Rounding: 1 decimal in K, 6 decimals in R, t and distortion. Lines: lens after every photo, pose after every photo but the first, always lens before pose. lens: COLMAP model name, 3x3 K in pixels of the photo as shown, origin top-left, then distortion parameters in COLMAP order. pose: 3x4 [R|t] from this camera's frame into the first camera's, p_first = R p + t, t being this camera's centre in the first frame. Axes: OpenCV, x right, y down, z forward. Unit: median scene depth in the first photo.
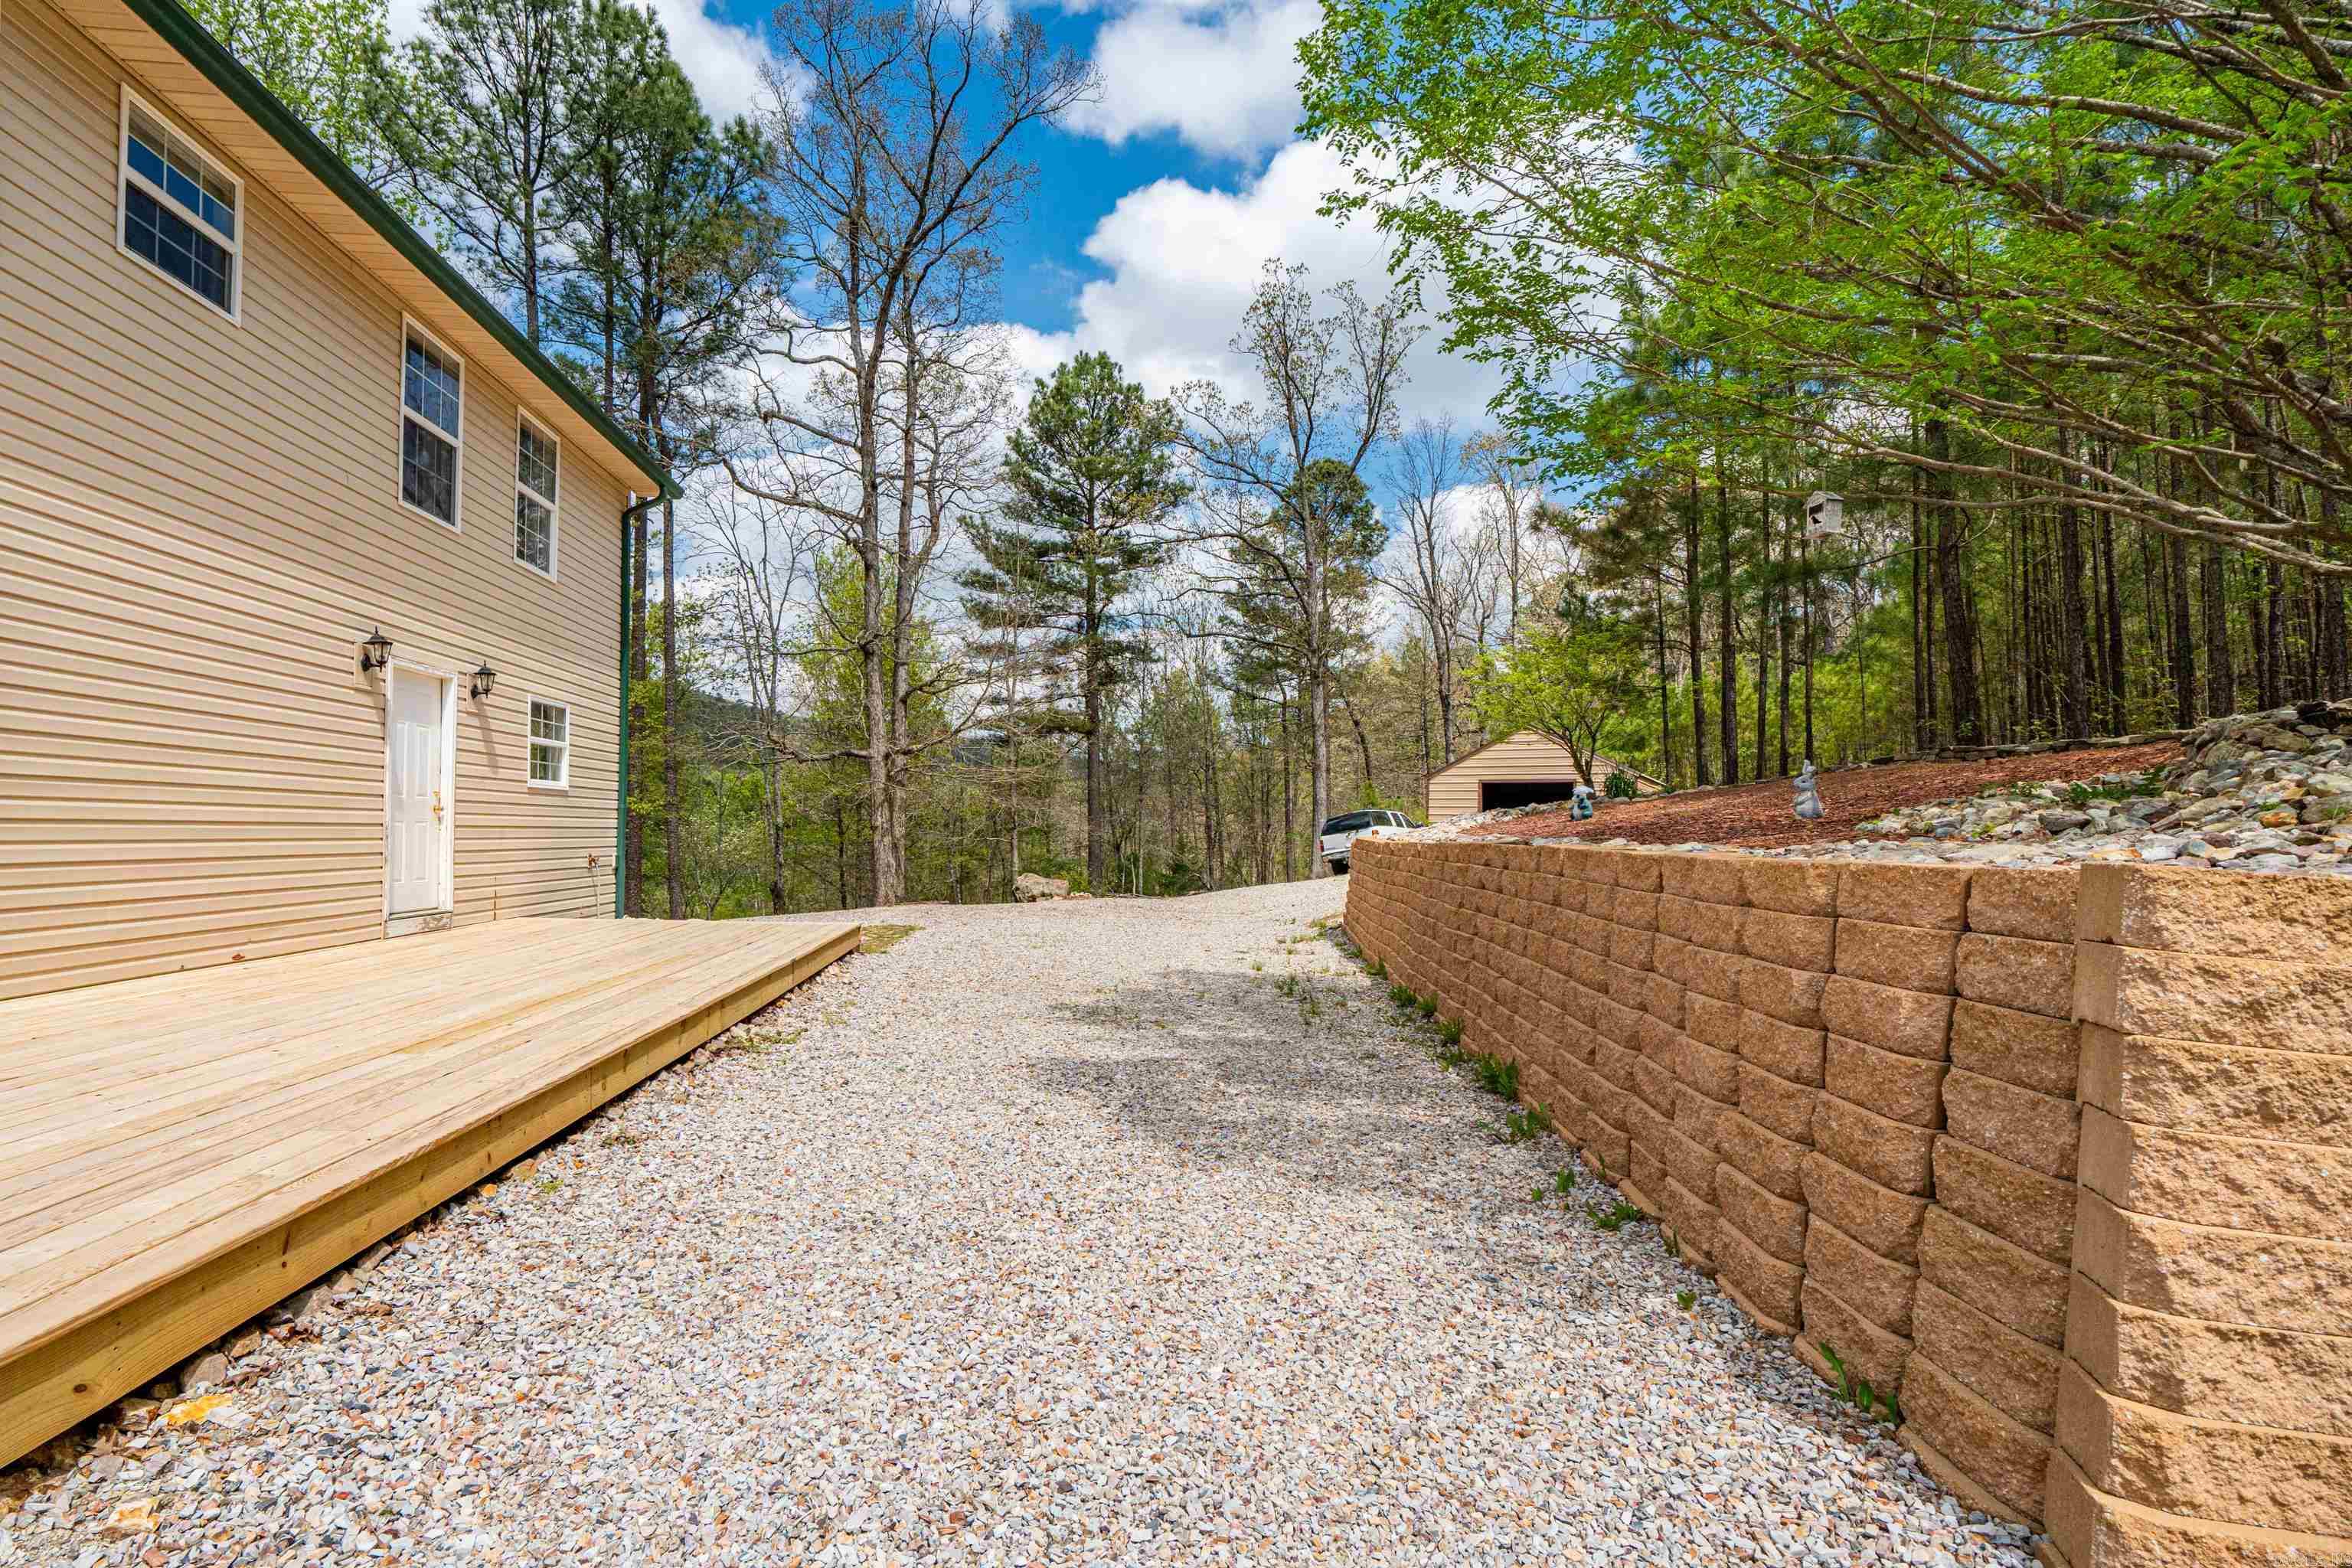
lens RADIAL K [[1078.7, 0, 1163.1], [0, 1078.7, 800.2], [0, 0, 1]] dist [0.014839, 0.000074]
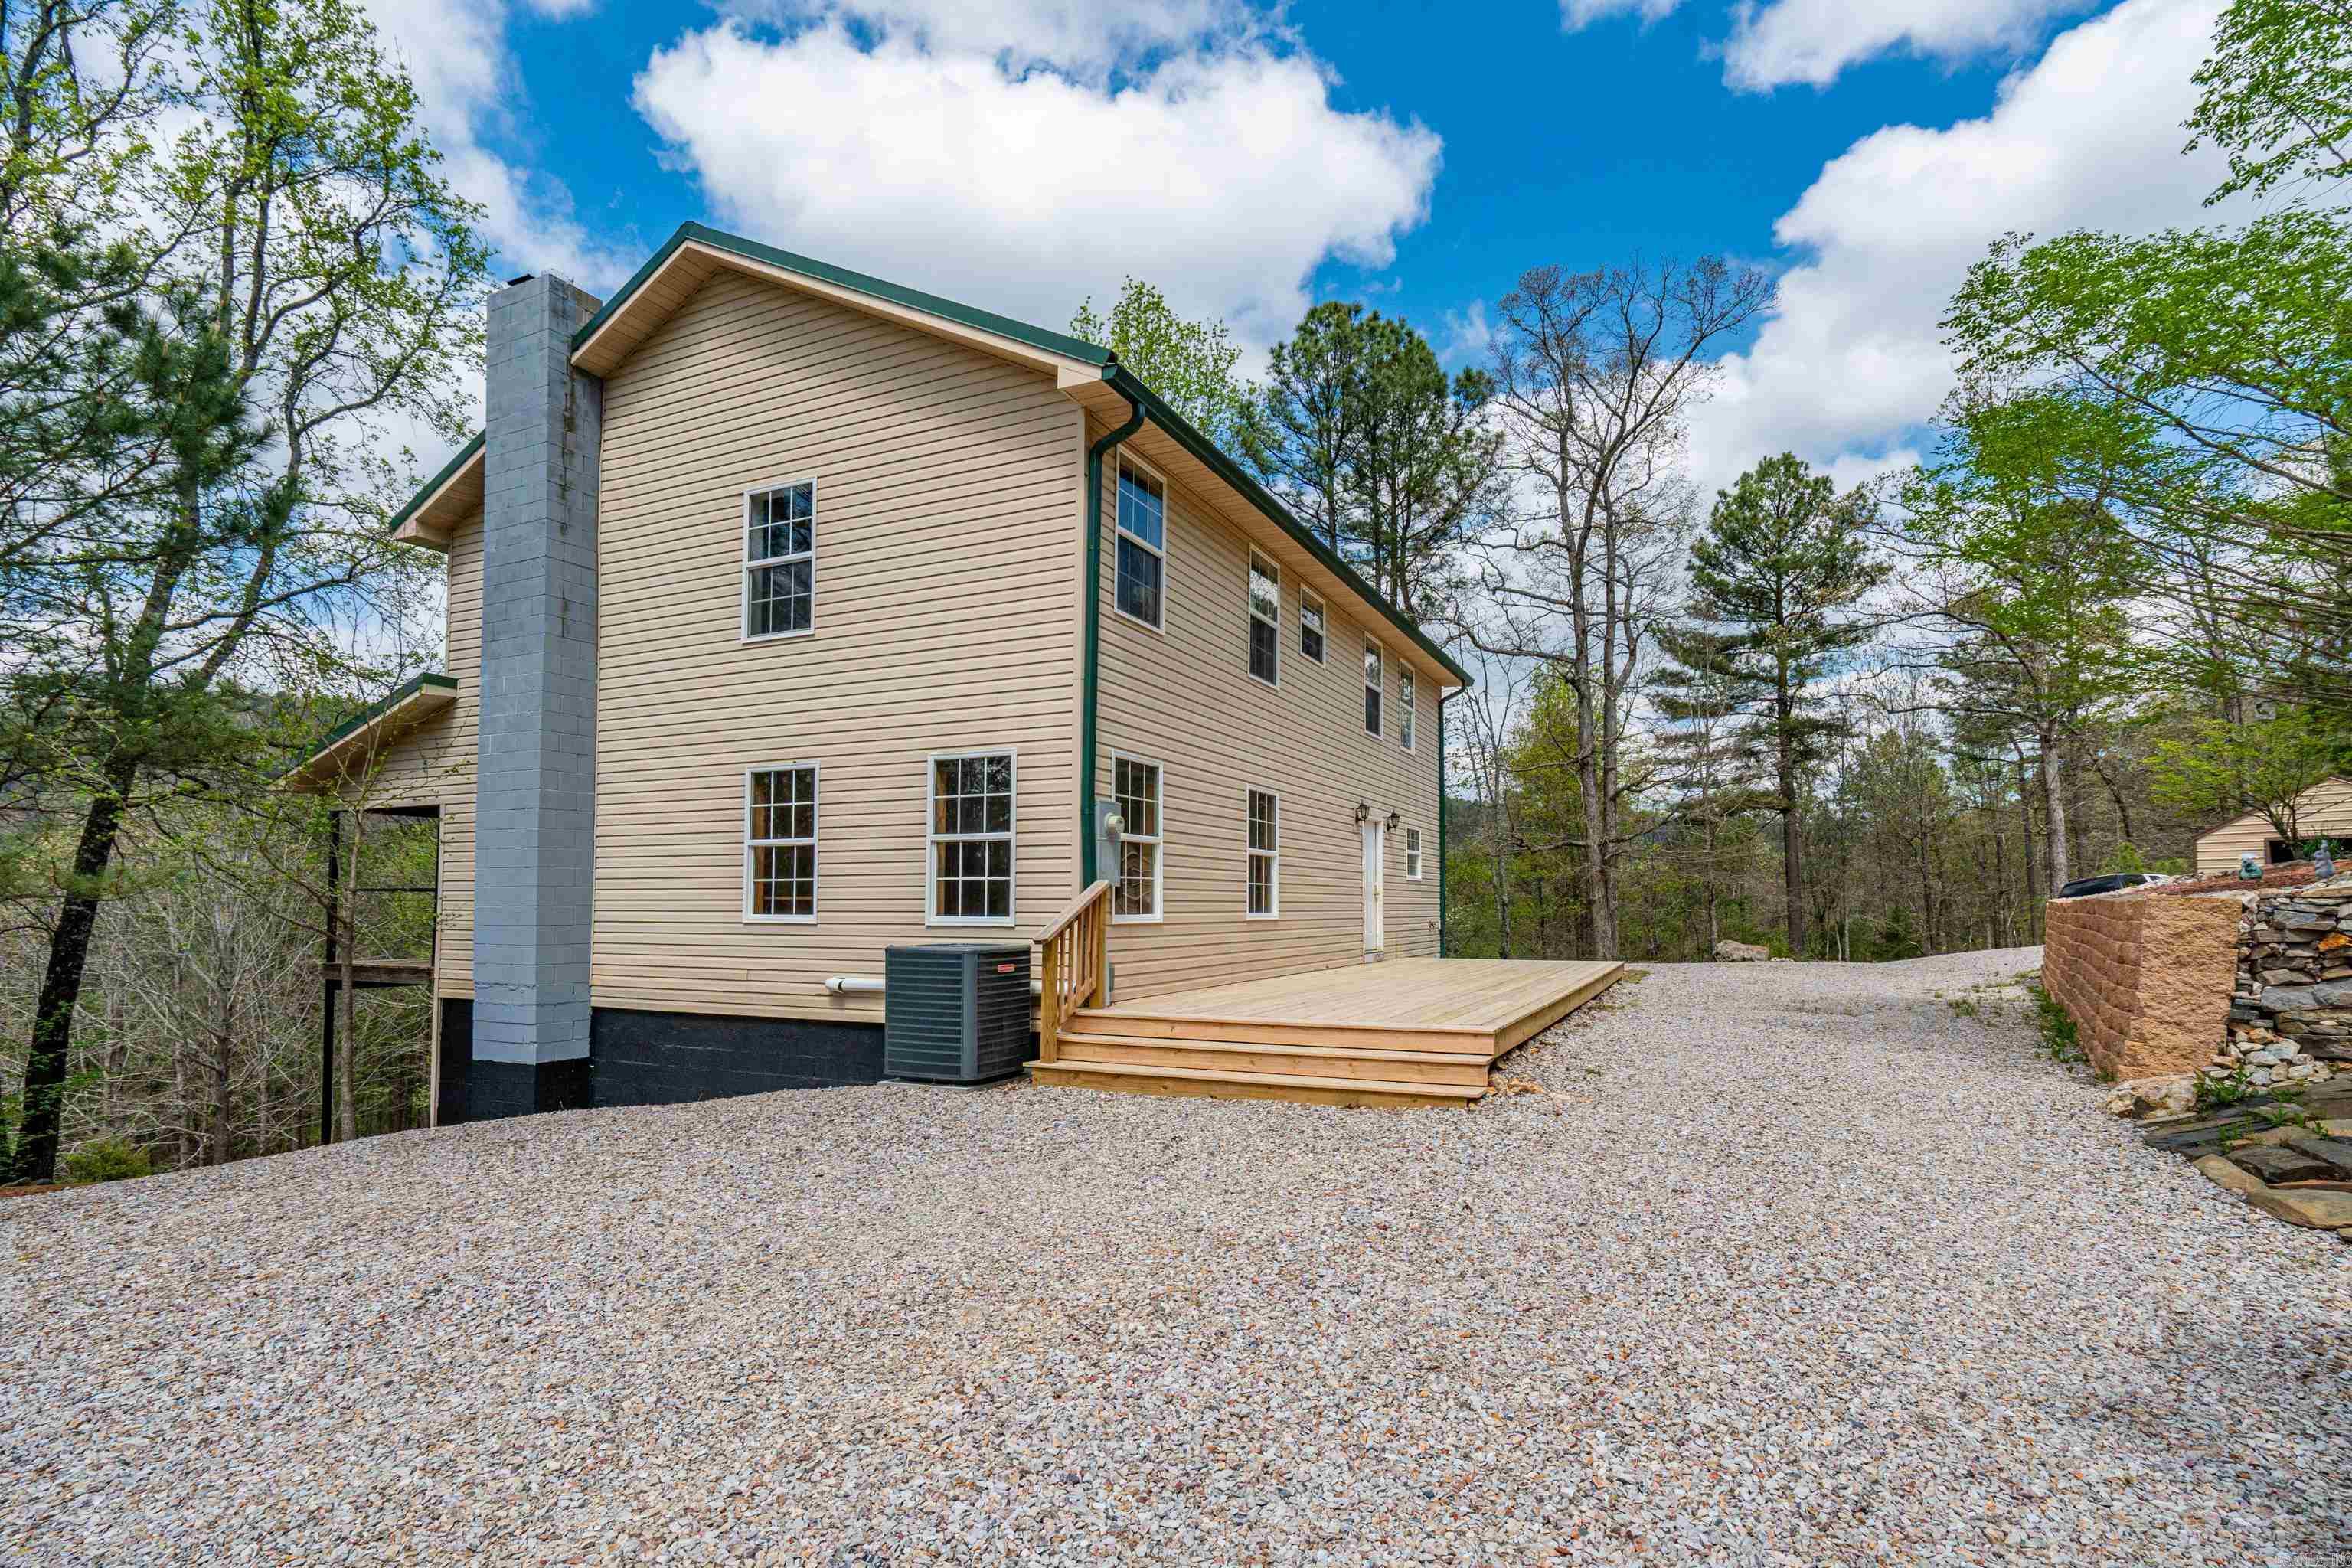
lens RADIAL K [[1116.7, 0, 1170.1], [0, 1116.7, 868.4], [0, 0, 1]] dist [0.016020, 0.000068]
pose [[0.841296, -0.034267, -0.539487, 0.017131], [0.030630, 0.999407, -0.015715, -0.005721], [0.539705, -0.003304, 0.841847, -0.269110]]
